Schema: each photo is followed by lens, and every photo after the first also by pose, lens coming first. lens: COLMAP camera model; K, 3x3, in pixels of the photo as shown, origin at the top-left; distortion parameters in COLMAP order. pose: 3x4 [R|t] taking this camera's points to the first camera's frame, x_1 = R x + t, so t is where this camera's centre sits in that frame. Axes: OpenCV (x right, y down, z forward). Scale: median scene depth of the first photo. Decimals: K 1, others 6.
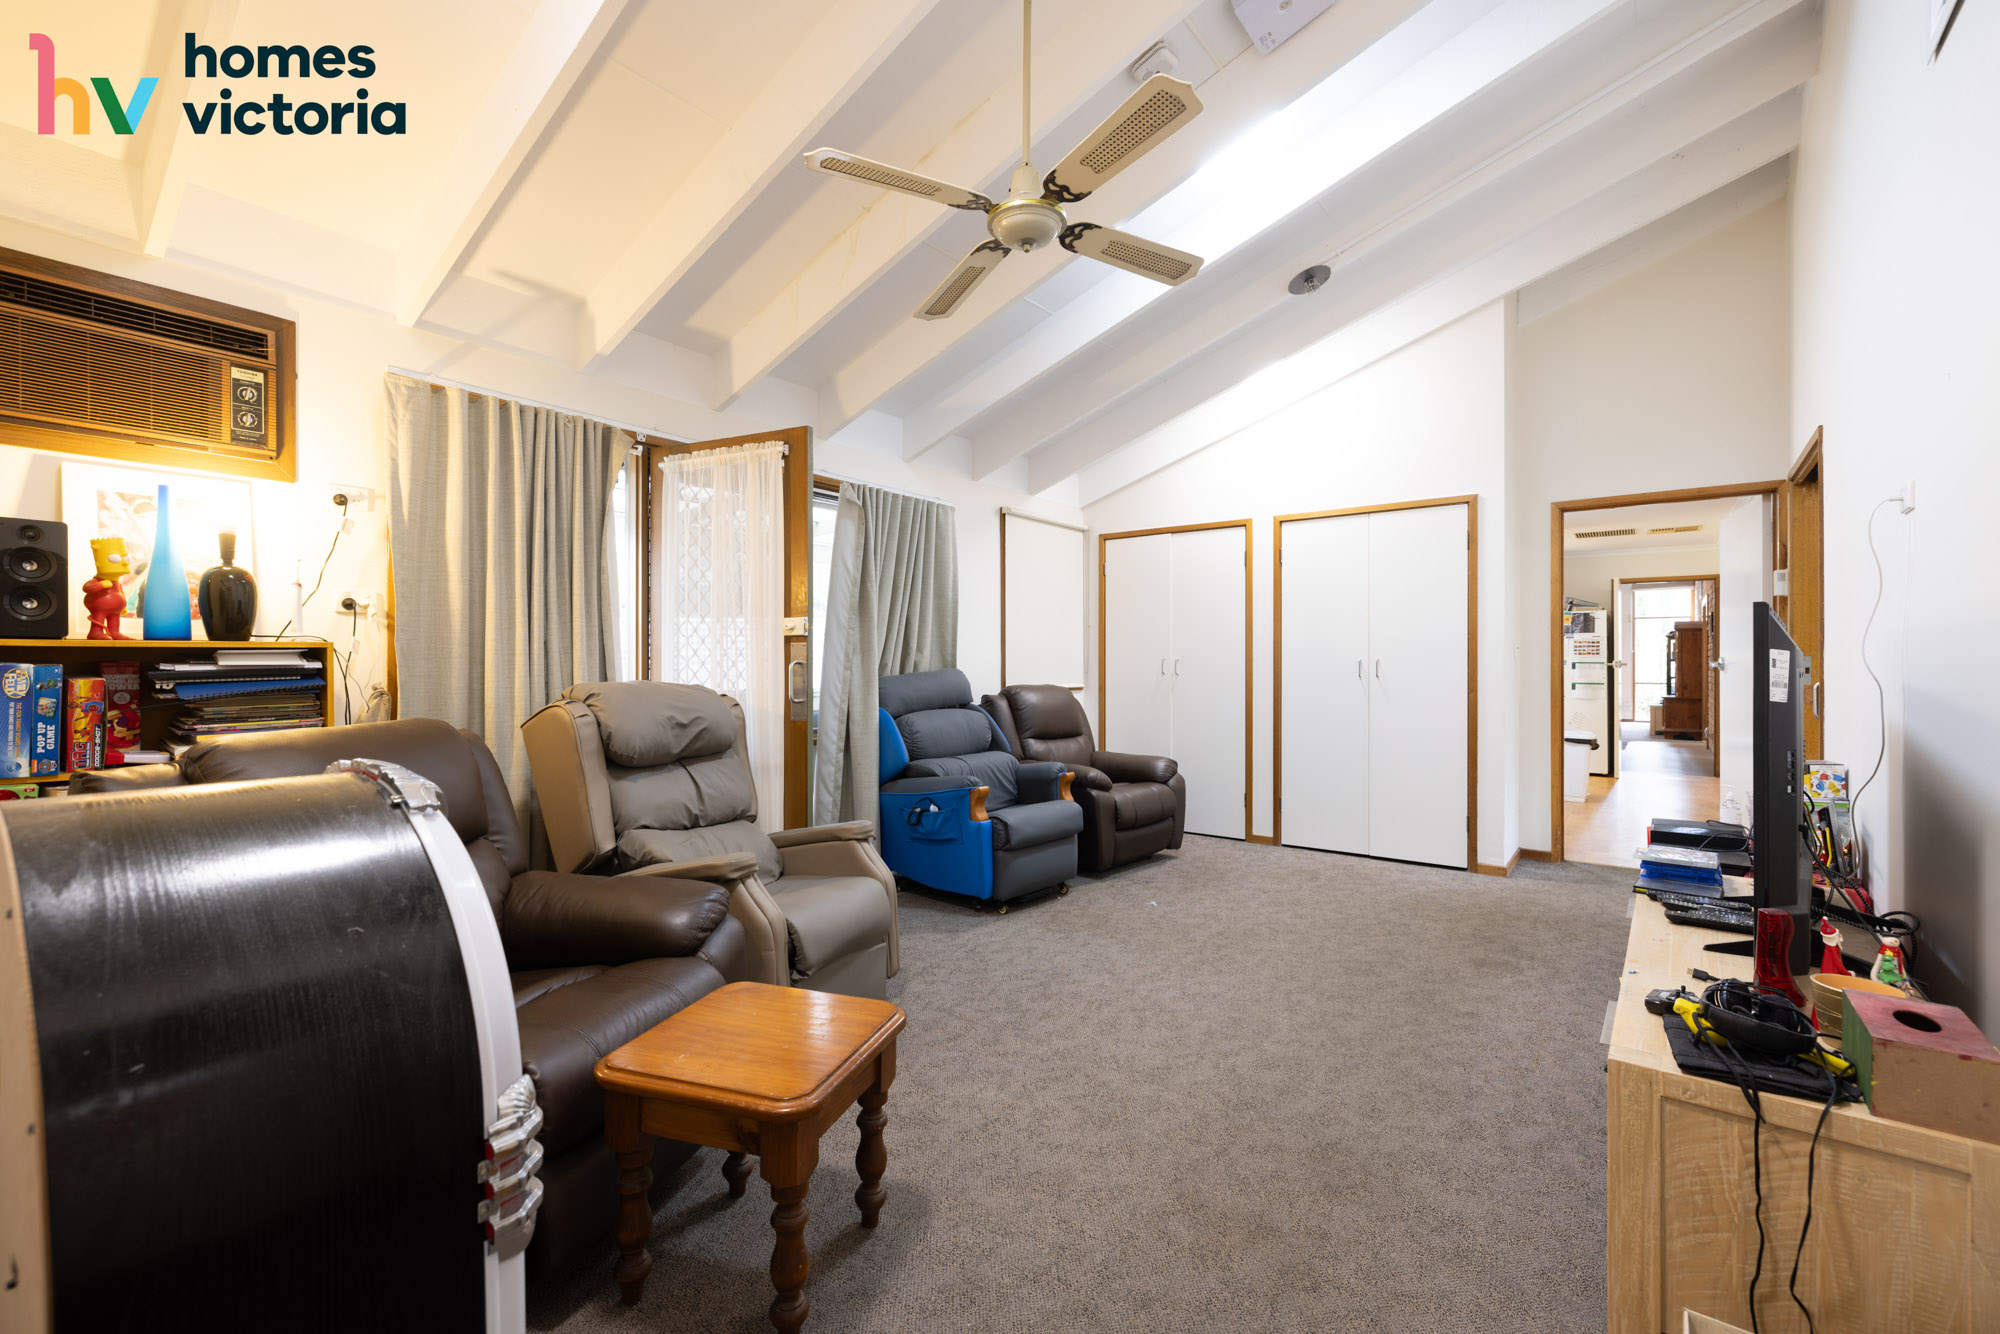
lens RADIAL K [[841.0, 0, 1004.3], [0, 841.0, 669.2], [0, 0, 1]] dist [-0.000987, 0.000512]
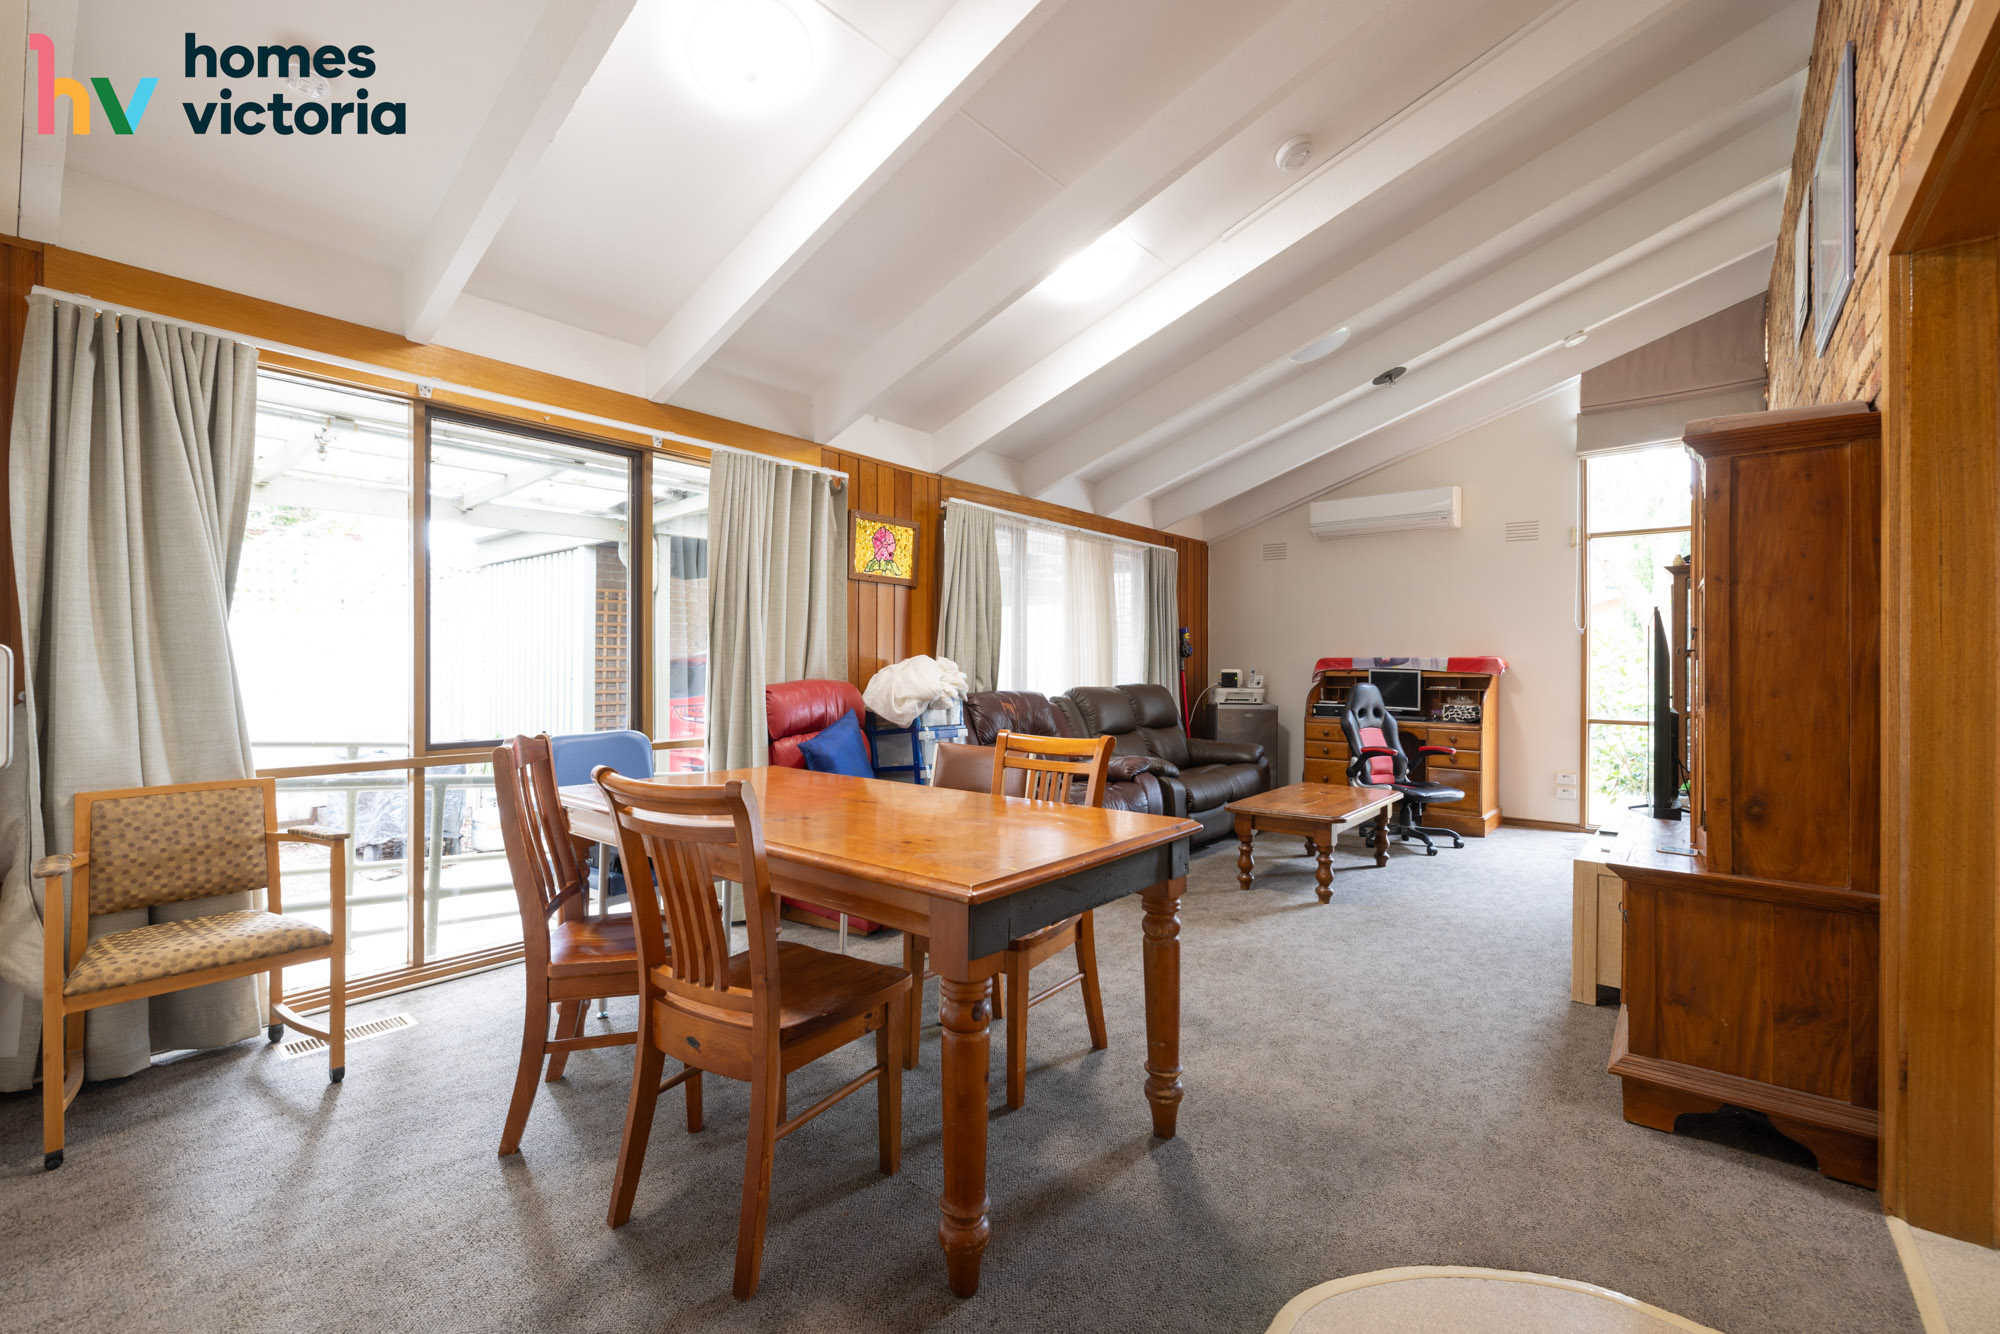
lens RADIAL K [[841.0, 0, 1003.3], [0, 841.0, 667.4], [0, 0, 1]] dist [-0.000987, 0.000512]
pose [[0.999632, 0.005840, -0.026506, 0.624321], [-0.005931, 0.999977, -0.003378, -0.003853], [0.026485, 0.003534, 0.999643, 0.777751]]
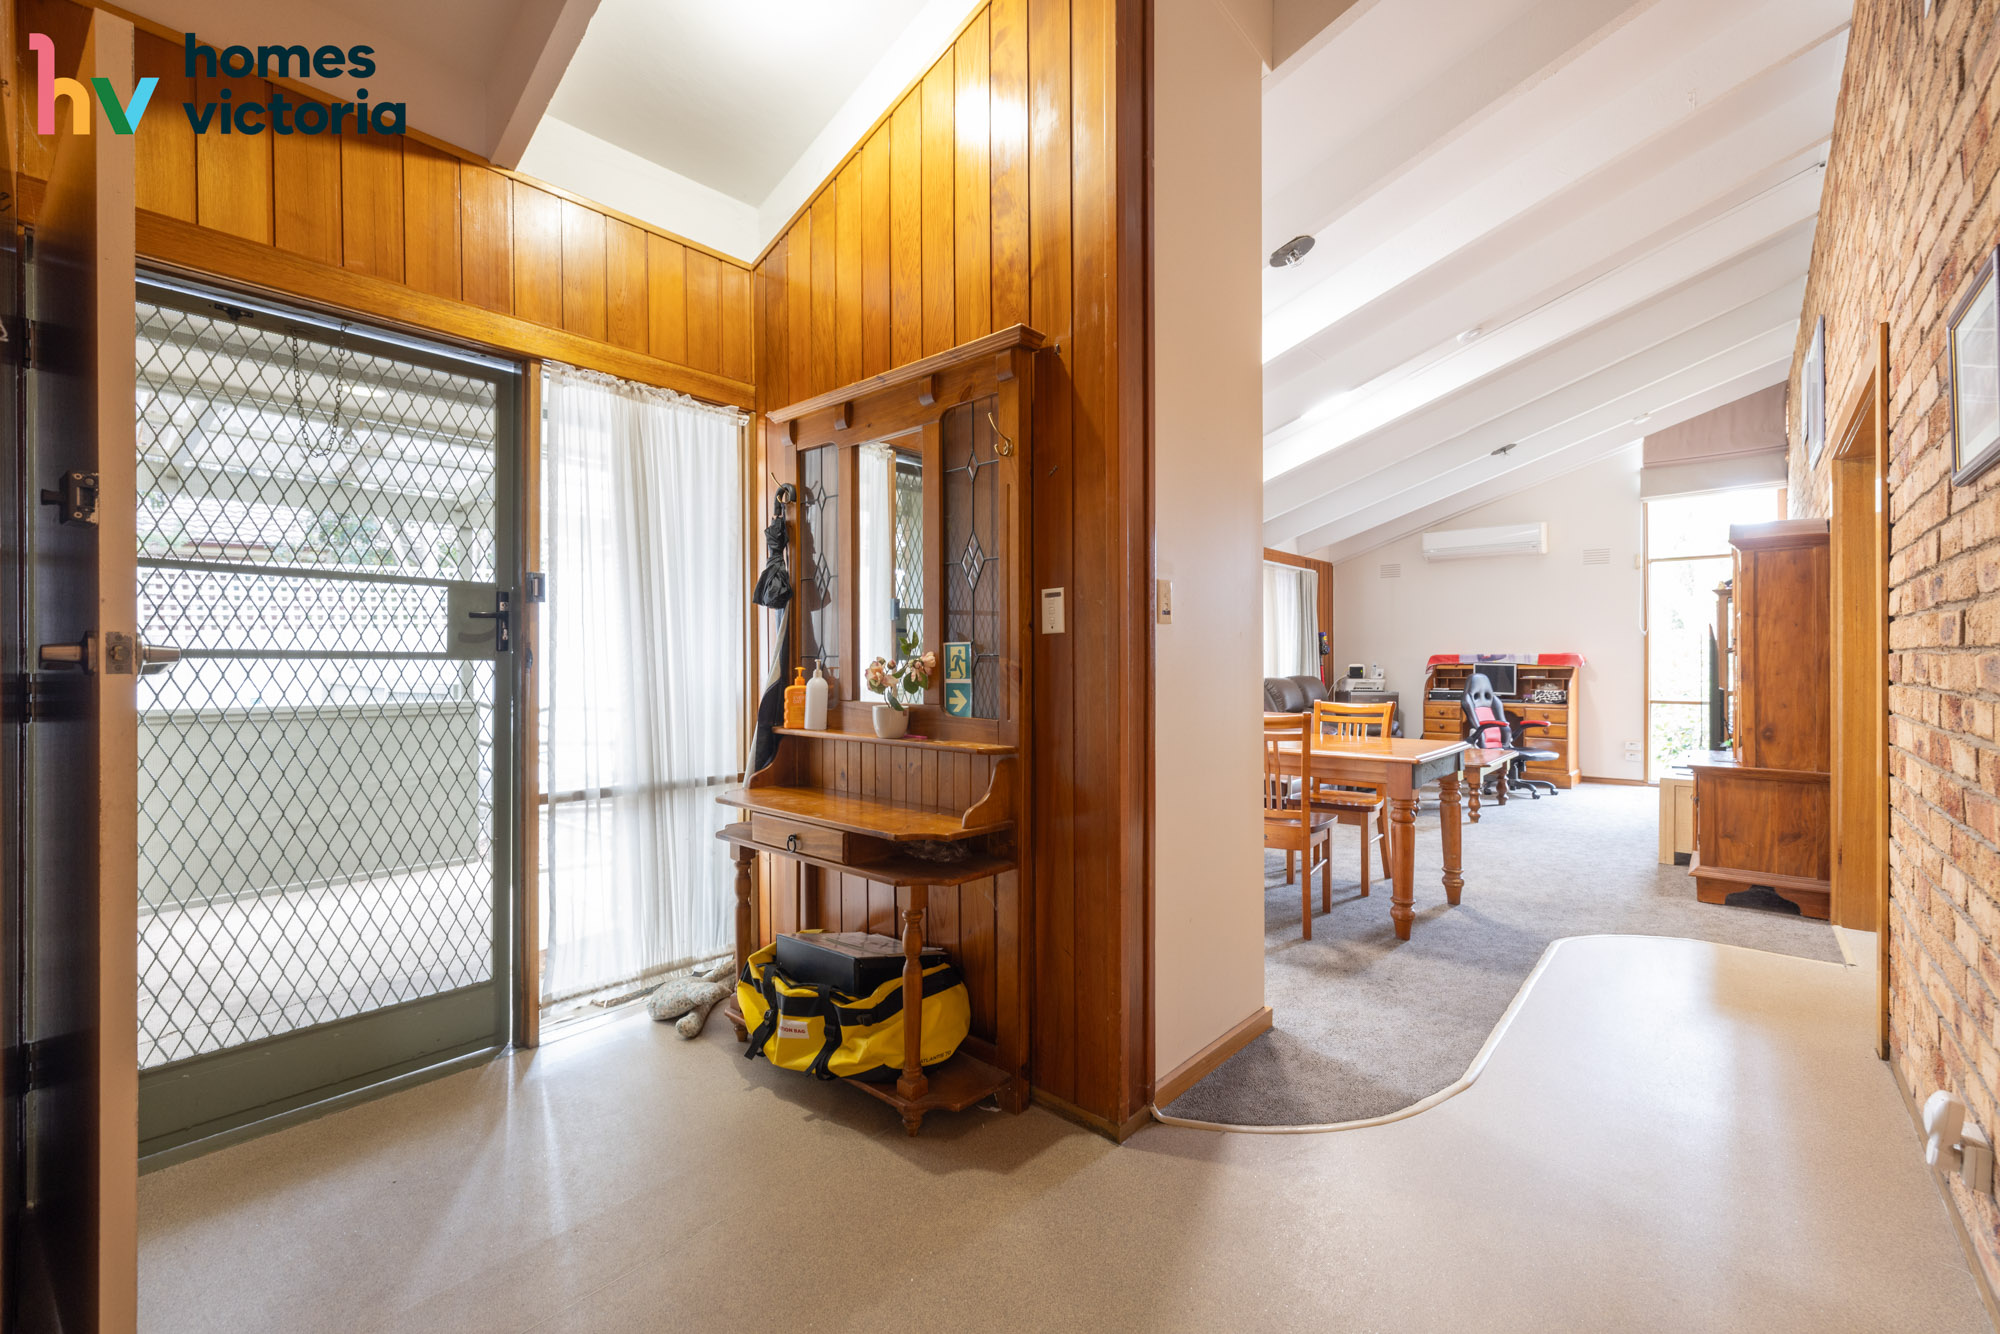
lens RADIAL K [[841.0, 0, 990.7], [0, 841.0, 666.8], [0, 0, 1]] dist [-0.000987, 0.000512]
pose [[0.998162, -0.000342, -0.060606, 0.509055], [0.000274, 0.999999, -0.001116, -0.002709], [0.060606, 0.001097, 0.998161, 0.631267]]
